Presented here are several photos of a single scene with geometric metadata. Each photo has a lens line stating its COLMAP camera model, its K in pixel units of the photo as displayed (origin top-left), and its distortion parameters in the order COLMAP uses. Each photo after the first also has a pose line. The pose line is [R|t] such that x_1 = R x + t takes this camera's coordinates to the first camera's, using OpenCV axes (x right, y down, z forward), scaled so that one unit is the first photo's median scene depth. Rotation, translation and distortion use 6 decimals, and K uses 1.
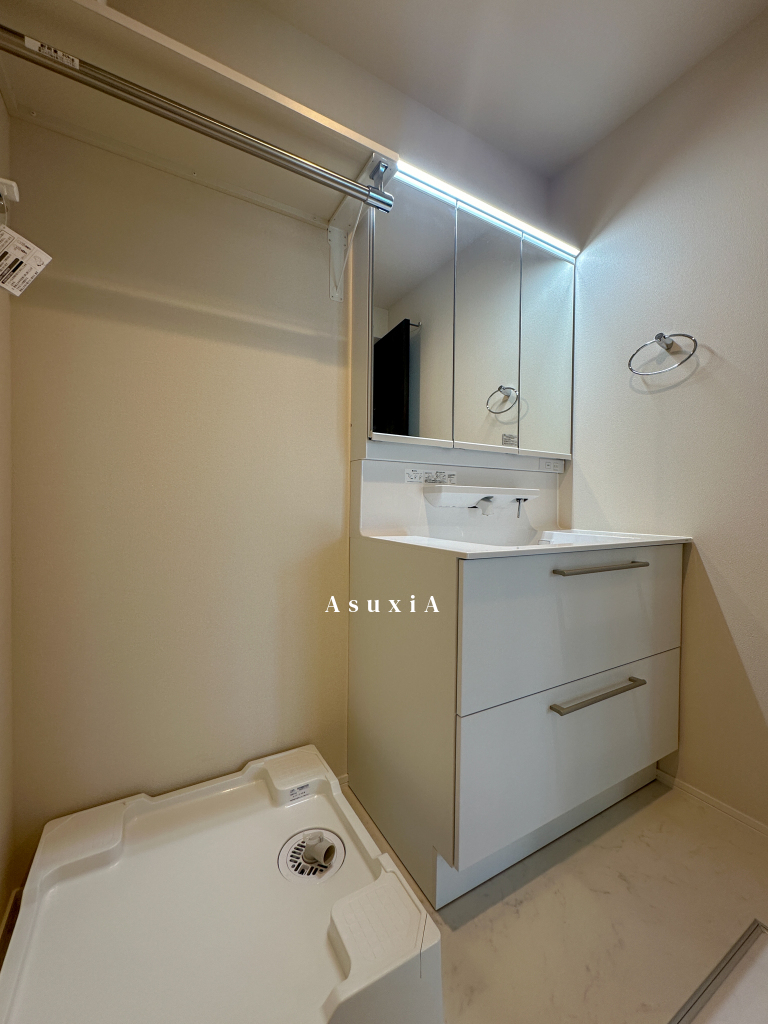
lens RADIAL K [[408.9, 0, 386.1], [0, 408.9, 510.2], [0, 0, 1]] dist [-0.003179, 0.000757]
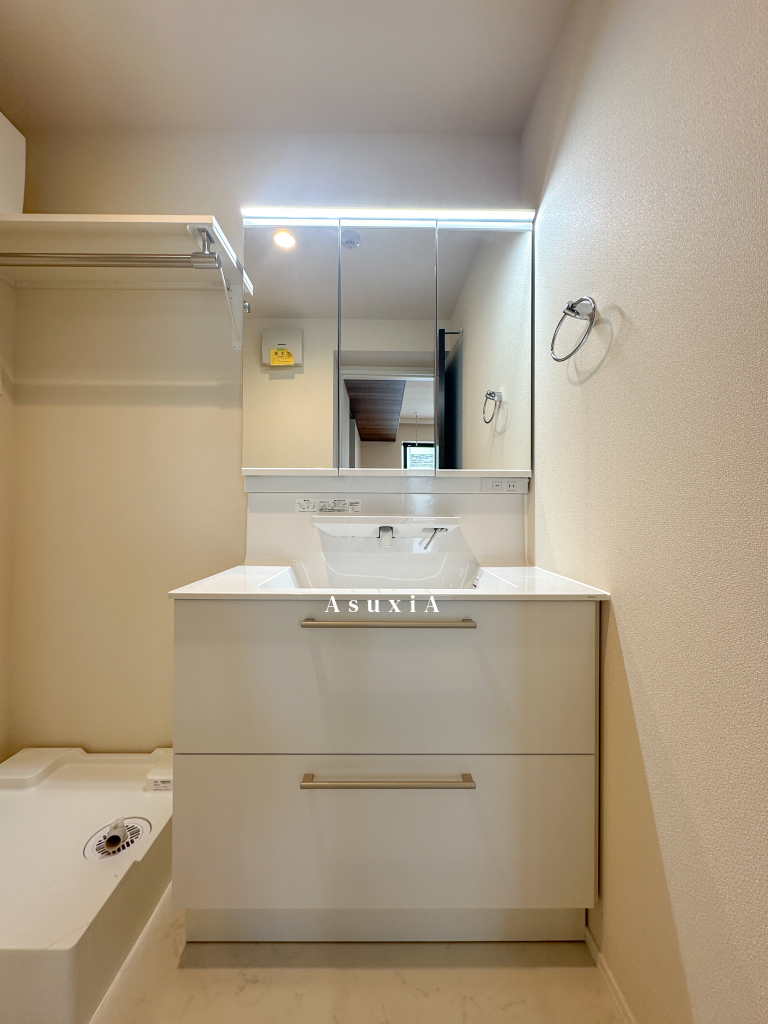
lens RADIAL K [[408.9, 0, 384.2], [0, 408.9, 510.6], [0, 0, 1]] dist [-0.003179, 0.000757]
pose [[0.872054, -0.008324, -0.489339, 0.726135], [-0.004453, 0.999679, -0.024943, -0.047926], [0.489389, 0.023930, 0.871737, 0.225897]]
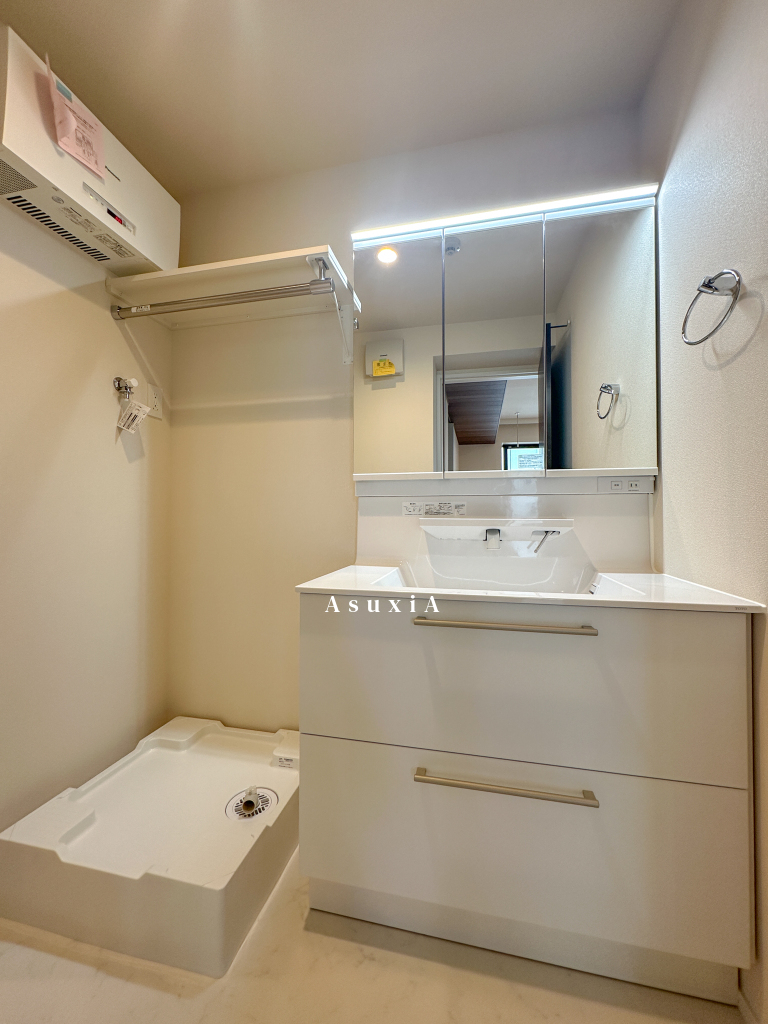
lens RADIAL K [[408.9, 0, 385.0], [0, 408.9, 510.6], [0, 0, 1]] dist [-0.003179, 0.000757]
pose [[0.735164, -0.021044, -0.677563, 0.718776], [-0.004567, 0.999342, -0.035994, -0.042082], [0.677874, 0.029556, 0.734584, 0.198822]]
